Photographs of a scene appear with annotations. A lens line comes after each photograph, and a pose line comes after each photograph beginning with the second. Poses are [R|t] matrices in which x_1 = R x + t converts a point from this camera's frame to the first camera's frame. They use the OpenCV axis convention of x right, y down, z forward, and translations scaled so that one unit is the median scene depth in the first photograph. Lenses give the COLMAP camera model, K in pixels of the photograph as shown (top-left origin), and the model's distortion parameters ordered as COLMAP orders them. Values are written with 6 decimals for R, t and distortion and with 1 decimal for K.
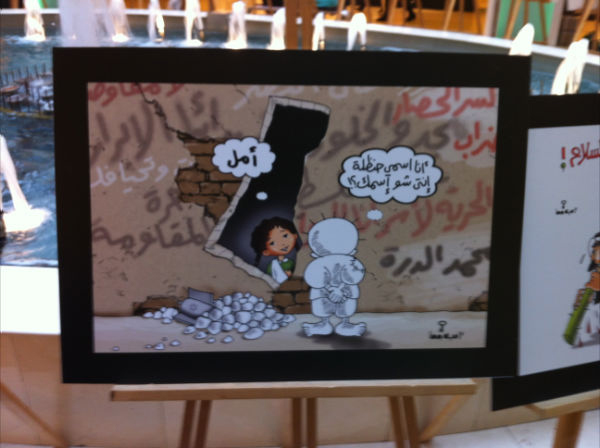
lens RADIAL K [[505.9, 0, 295.8], [0, 505.9, 220.5], [0, 0, 1]] dist [-0.002795, -0.024904]
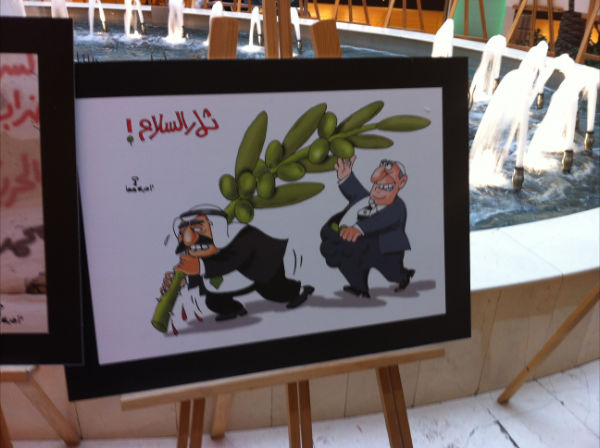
lens RADIAL K [[505.9, 0, 303.8], [0, 505.9, 223.8], [0, 0, 1]] dist [-0.002795, -0.024904]
pose [[0.999902, 0.008927, 0.010825, 0.840755], [-0.008997, 0.999939, 0.006447, 0.038770], [-0.010767, -0.006543, 0.999921, 0.060394]]
